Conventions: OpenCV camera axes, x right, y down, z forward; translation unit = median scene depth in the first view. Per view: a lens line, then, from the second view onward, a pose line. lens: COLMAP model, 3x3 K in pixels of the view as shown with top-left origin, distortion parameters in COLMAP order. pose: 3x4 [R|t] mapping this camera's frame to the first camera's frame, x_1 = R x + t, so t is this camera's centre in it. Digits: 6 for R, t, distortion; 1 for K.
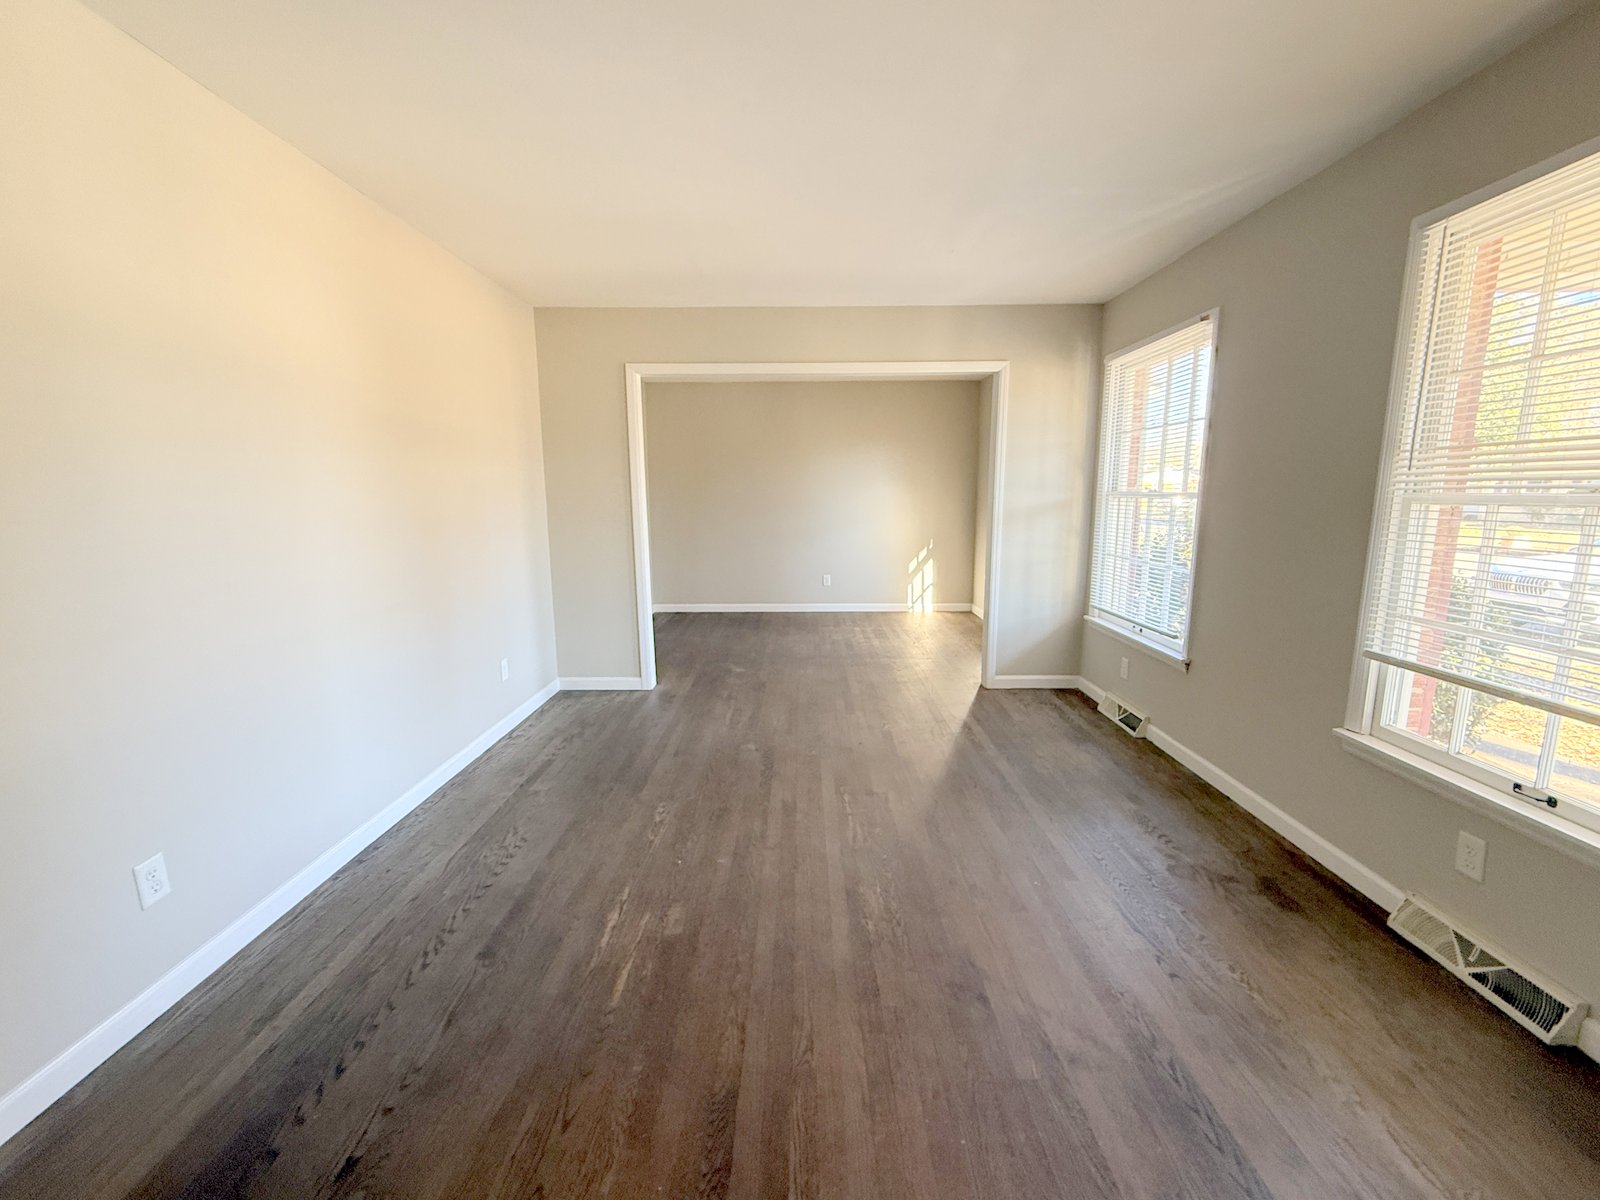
lens RADIAL K [[671.9, 0, 795.5], [0, 671.9, 604.0], [0, 0, 1]] dist [0.000976, 0.000005]
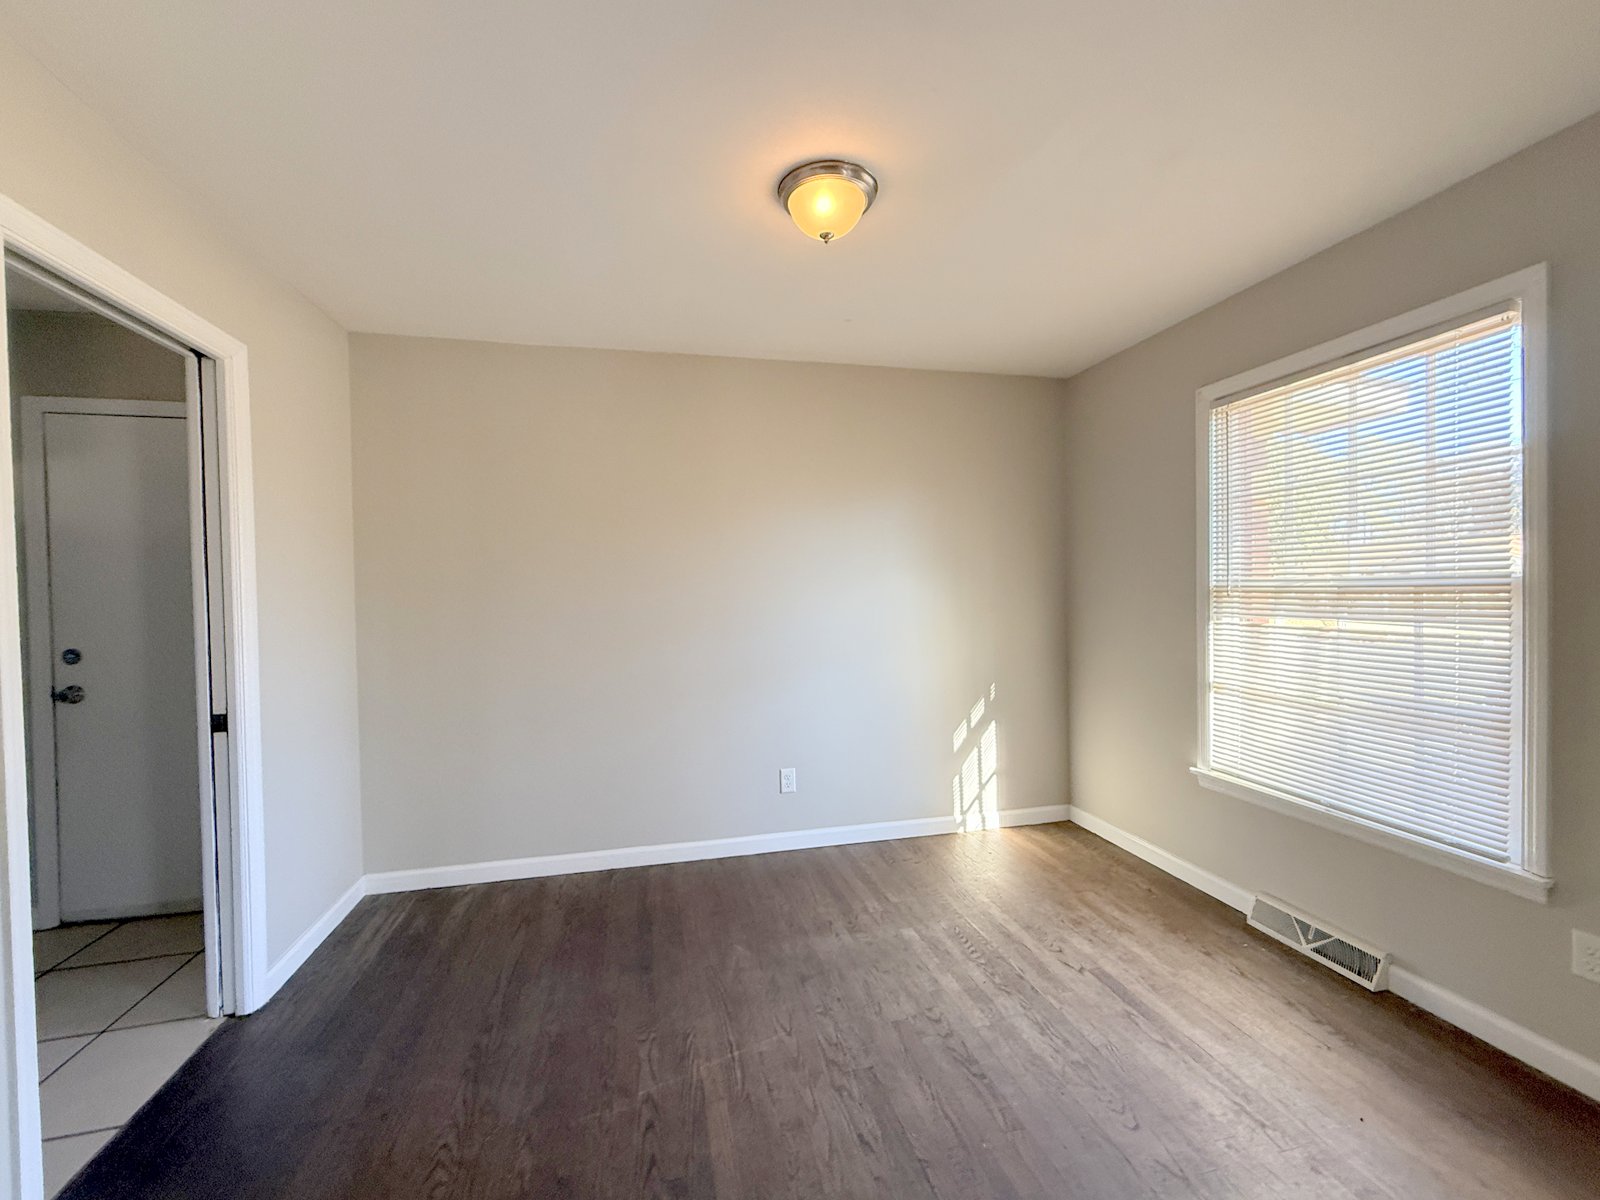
lens RADIAL K [[656.1, 0, 800.0], [0, 656.1, 600.0], [0, 0, 1]] dist [0.000528, 0.000097]
pose [[0.969637, -0.016150, 0.244017, -0.113320], [0.054200, 0.987194, -0.150035, -0.190164], [-0.238469, 0.158705, 0.958095, 1.168650]]
